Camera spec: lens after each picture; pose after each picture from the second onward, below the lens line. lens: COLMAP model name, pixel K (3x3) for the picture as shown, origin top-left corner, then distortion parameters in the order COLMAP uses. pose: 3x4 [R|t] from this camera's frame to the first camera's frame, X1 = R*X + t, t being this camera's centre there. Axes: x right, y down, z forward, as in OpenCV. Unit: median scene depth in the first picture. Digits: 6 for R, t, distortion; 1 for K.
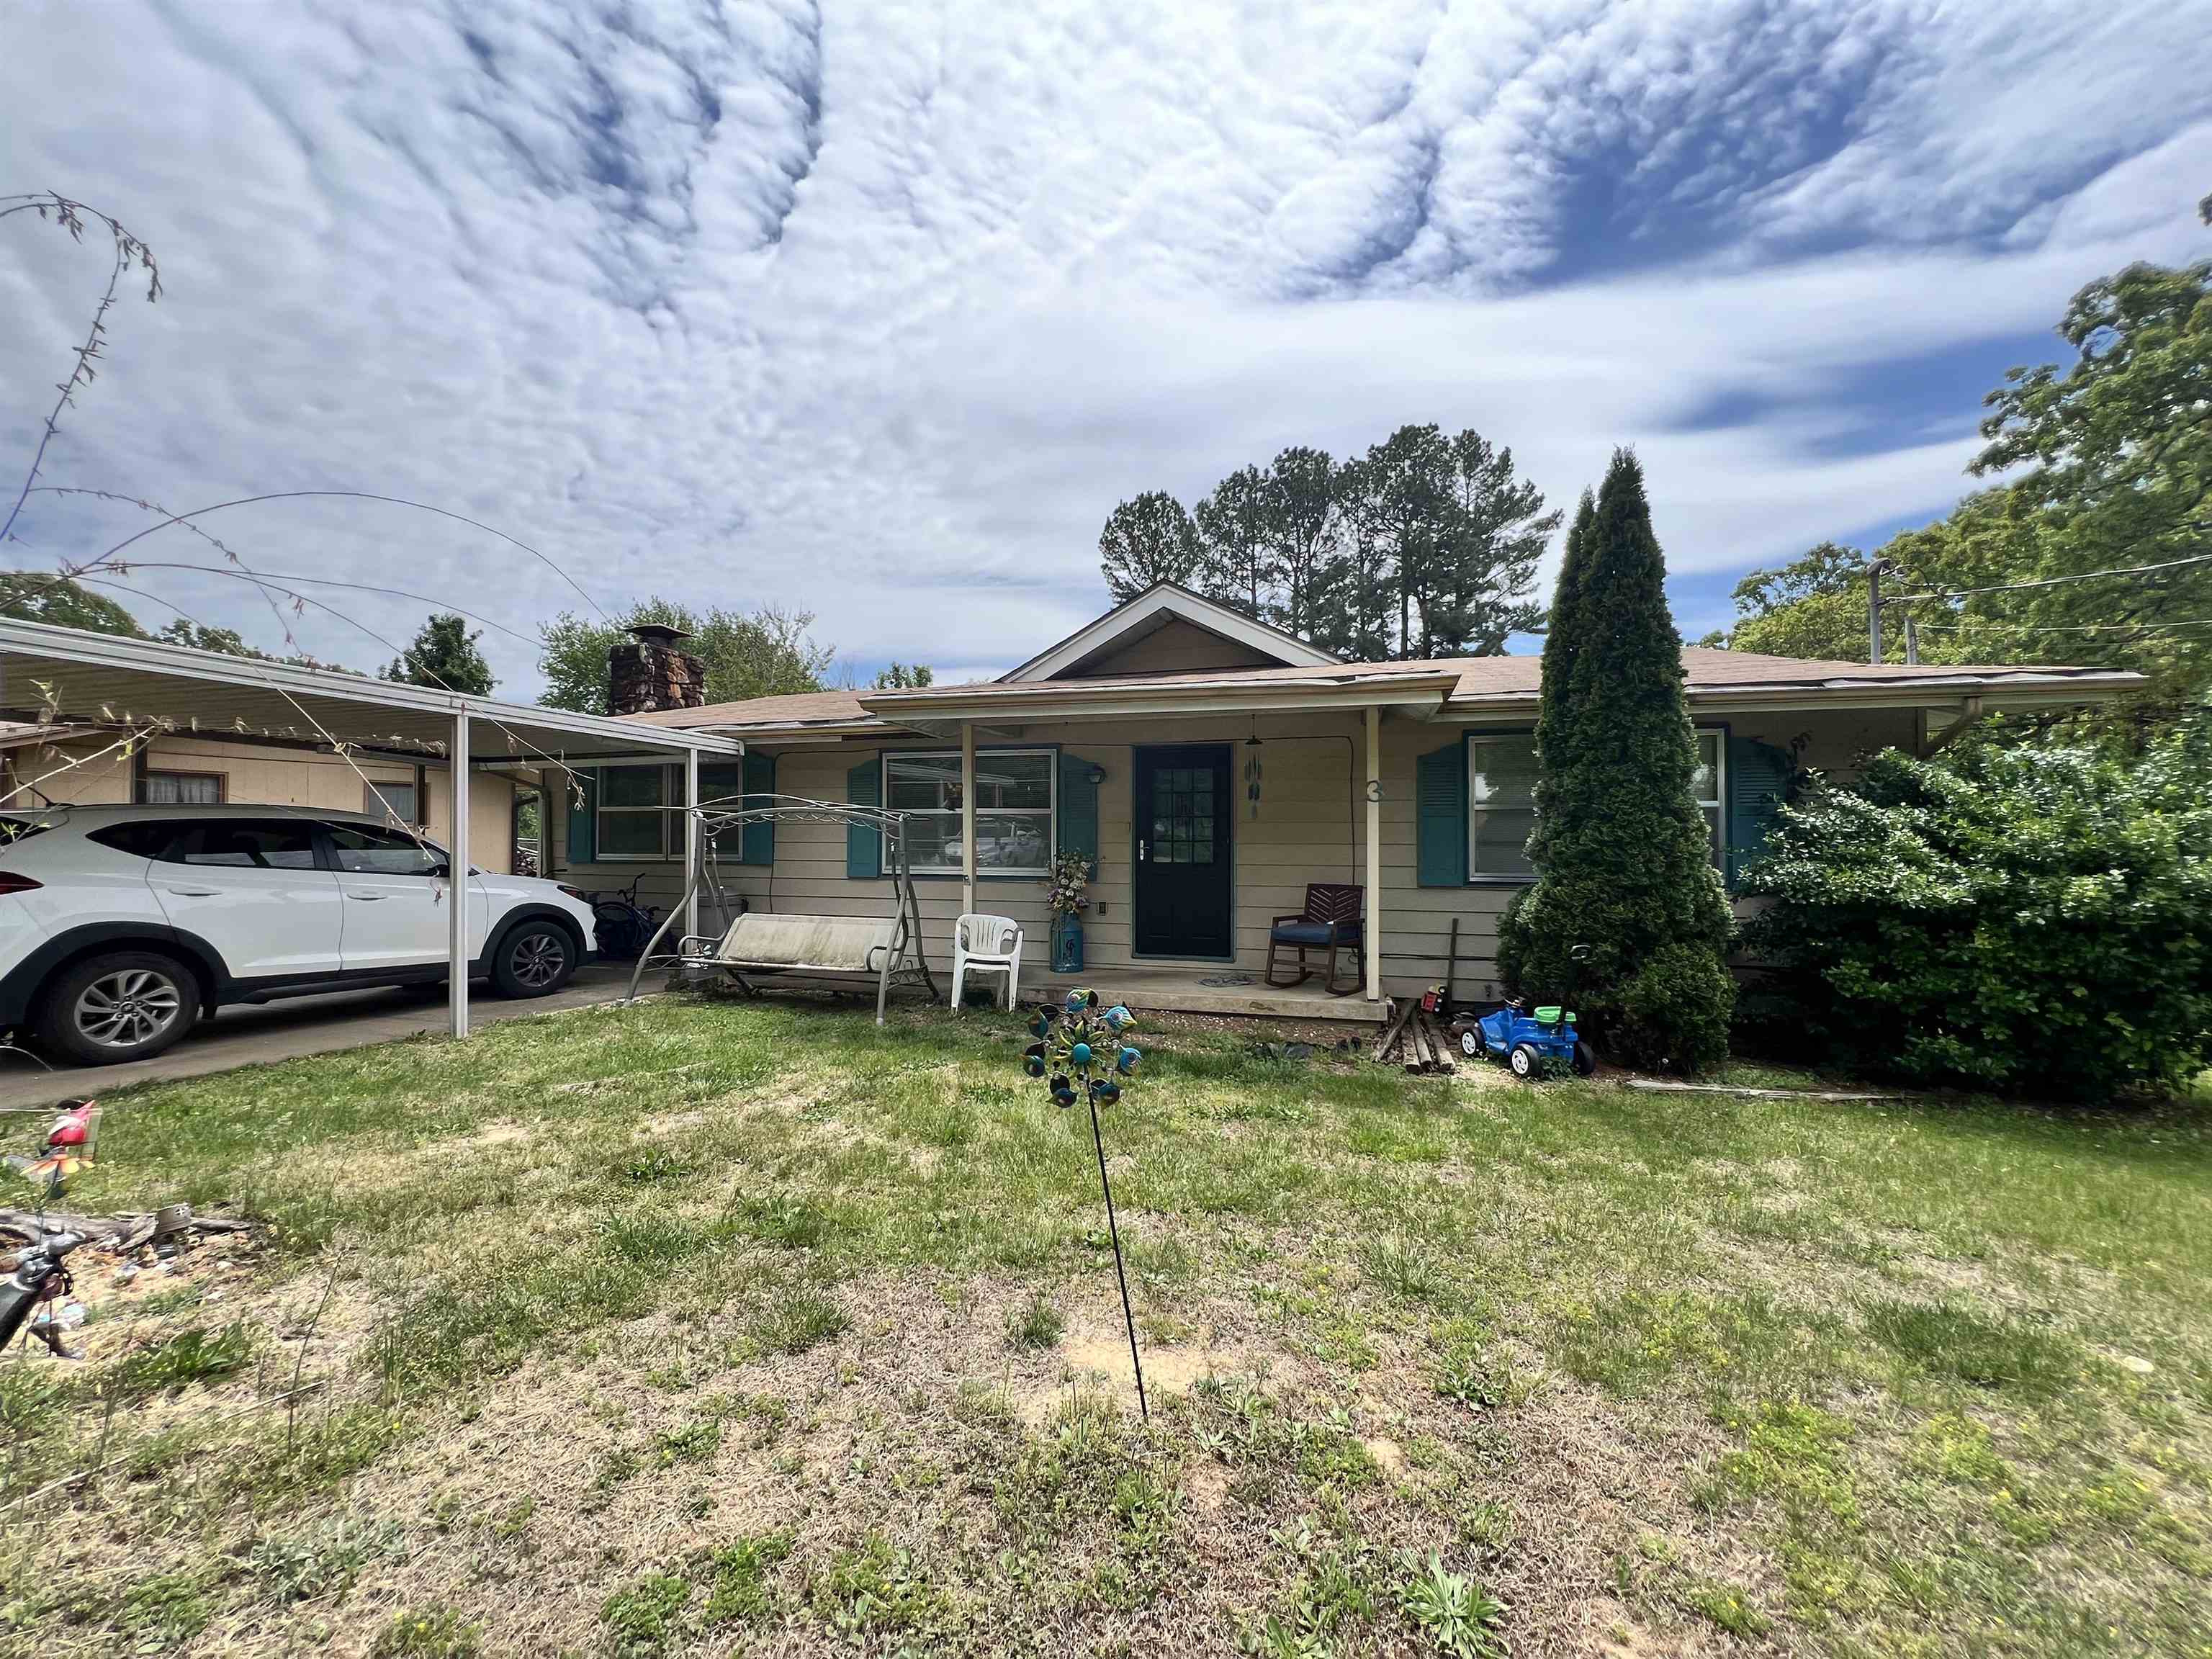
lens RADIAL K [[886.6, 0, 1098.2], [0, 886.6, 823.8], [0, 0, 1]] dist [-0.001663, -0.000362]
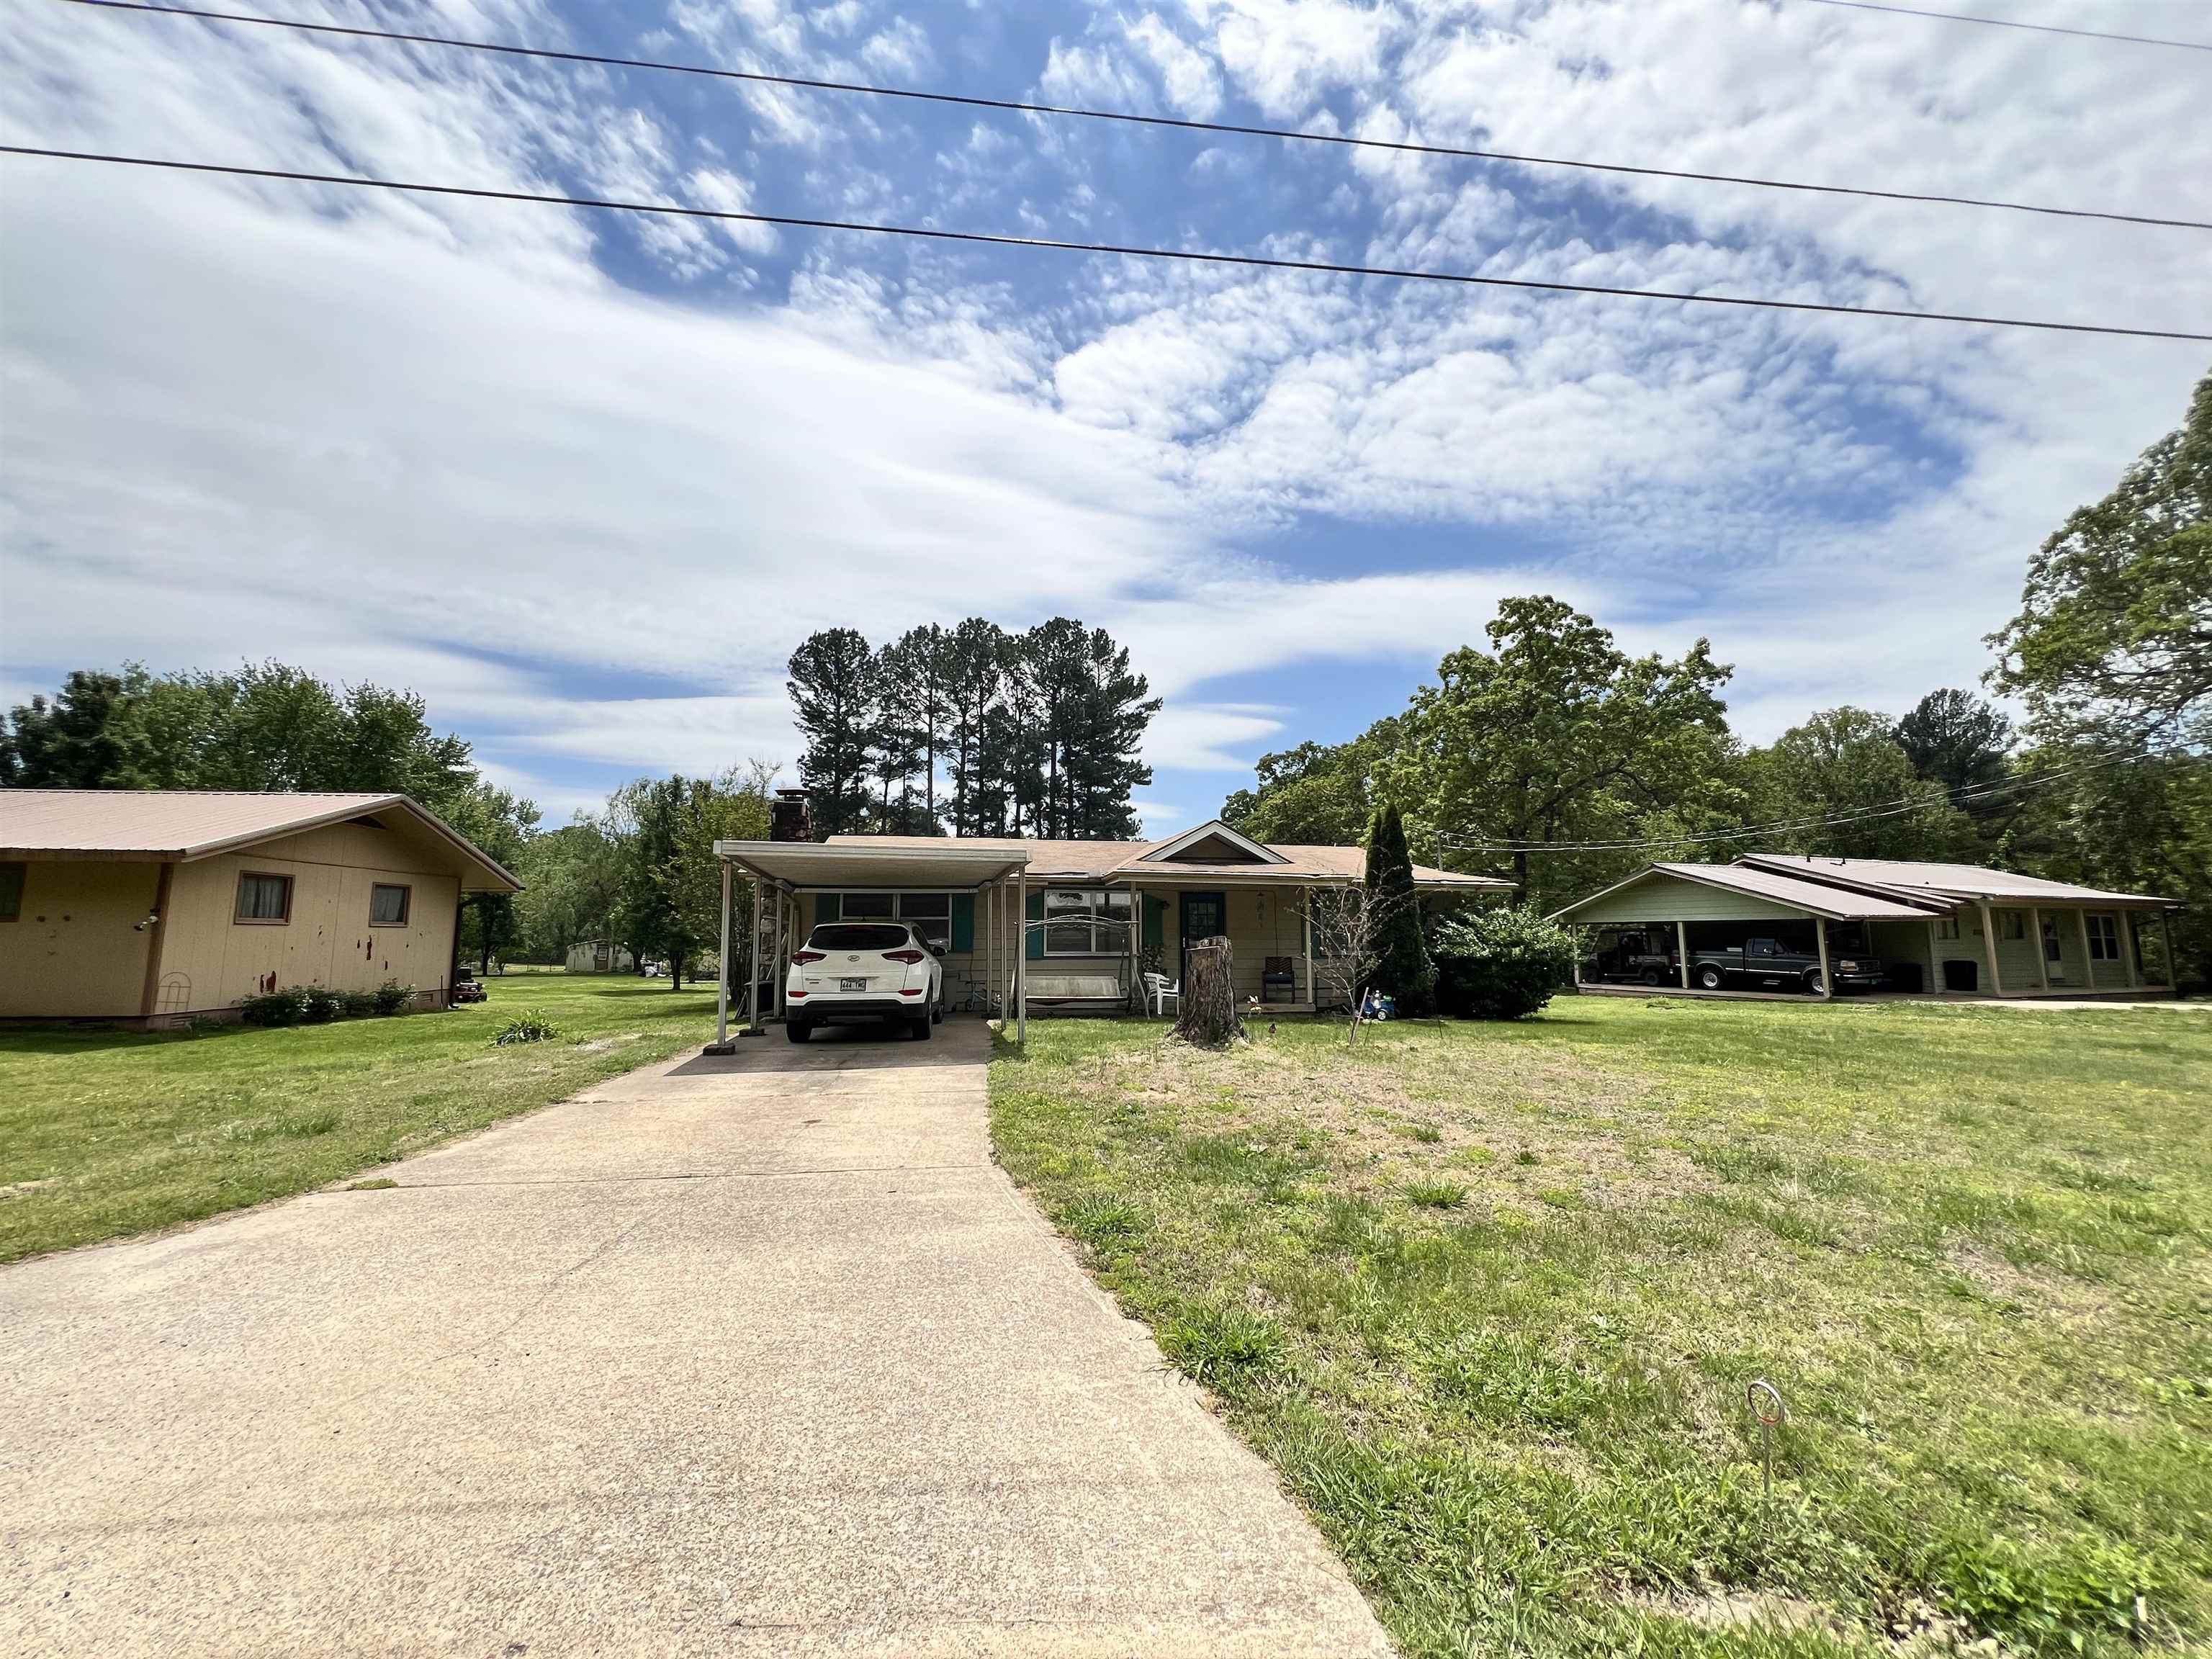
lens RADIAL K [[886.6, 0, 1098.7], [0, 886.6, 826.6], [0, 0, 1]] dist [-0.001663, -0.000362]
pose [[0.877917, 0.060842, 0.474931, -0.289298], [-0.007880, 0.993596, -0.112720, -0.001287], [-0.478747, 0.095216, 0.872774, -0.187504]]
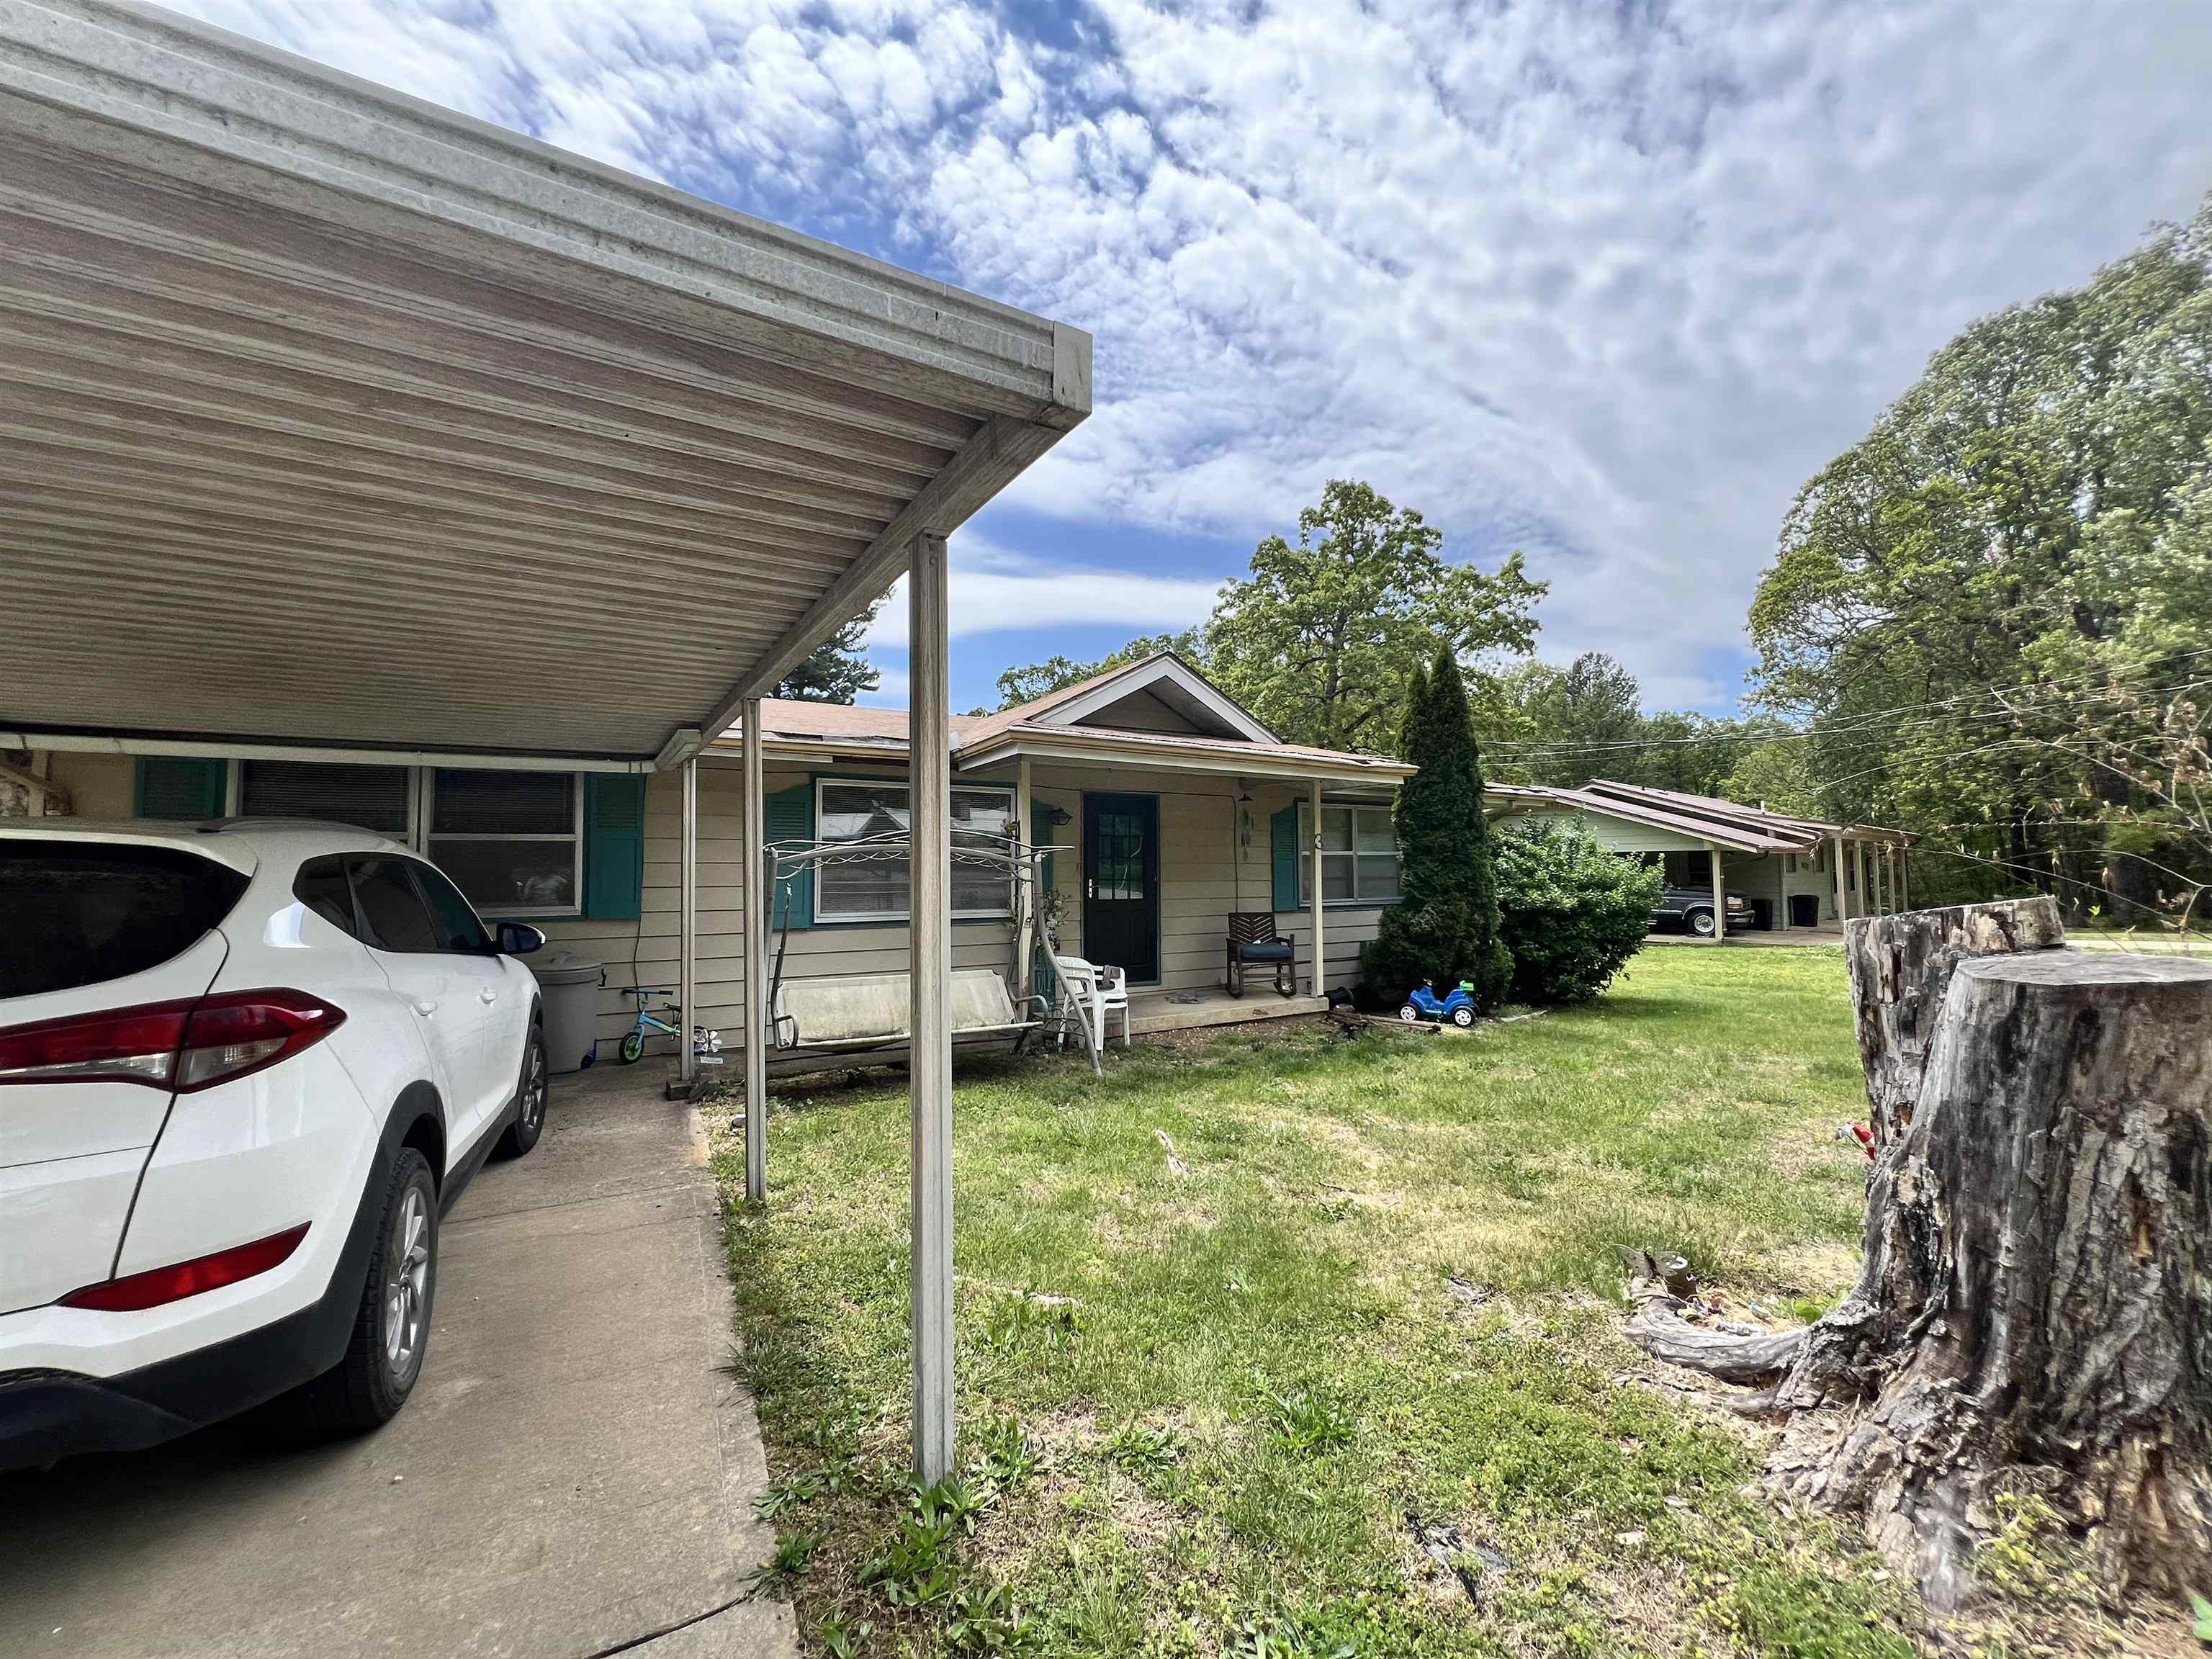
lens RADIAL K [[886.6, 0, 1104.7], [0, 886.6, 834.1], [0, 0, 1]] dist [-0.001663, -0.000362]
pose [[0.666740, 0.029142, 0.744720, -0.192785], [-0.007127, 0.999439, -0.032728, -0.000490], [-0.745256, 0.016513, 0.666574, 0.069499]]
